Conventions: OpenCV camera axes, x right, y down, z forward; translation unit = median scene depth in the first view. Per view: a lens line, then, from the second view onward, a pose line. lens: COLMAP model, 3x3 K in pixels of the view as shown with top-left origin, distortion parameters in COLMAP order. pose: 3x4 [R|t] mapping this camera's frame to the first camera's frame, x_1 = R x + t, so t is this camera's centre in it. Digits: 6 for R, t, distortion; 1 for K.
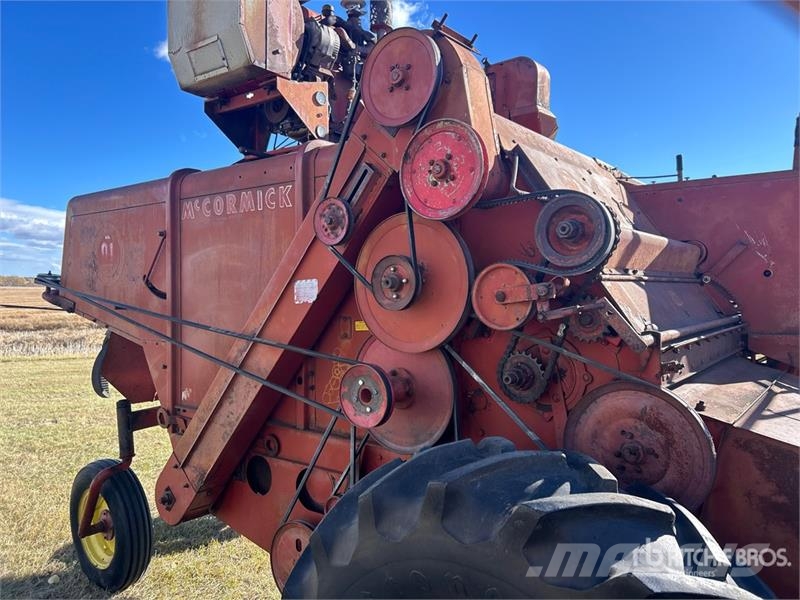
lens RADIAL K [[596.1, 0, 395.1], [0, 596.1, 298.7], [0, 0, 1]] dist [0.026103, -0.009030]
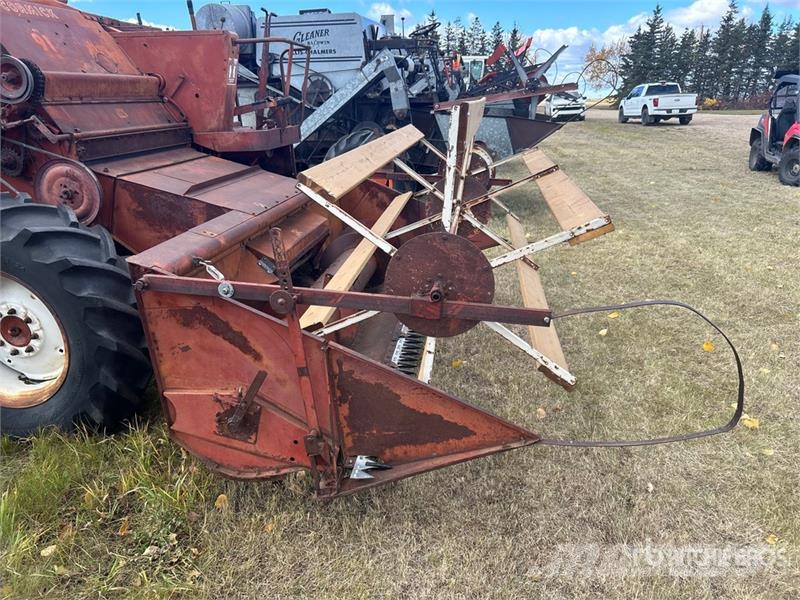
lens RADIAL K [[602.0, 0, 400.5], [0, 602.0, 304.6], [0, 0, 1]] dist [0.052989, -0.060792]
pose [[0.865983, -0.156000, 0.475117, 0.236530], [-0.006220, 0.946663, 0.322165, -0.045880], [-0.500034, -0.281945, 0.818824, -0.982776]]
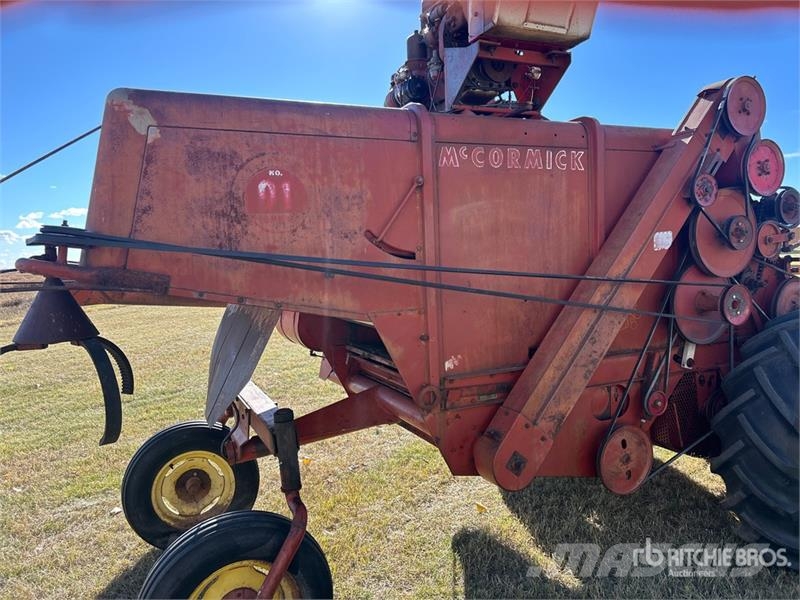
lens RADIAL K [[602.0, 0, 401.2], [0, 602.0, 301.0], [0, 0, 1]] dist [0.052989, -0.060792]
pose [[0.467335, -0.078031, 0.880630, -1.571121], [0.049953, 0.996837, 0.061819, 0.008981], [-0.882668, 0.015100, 0.469755, 0.860137]]
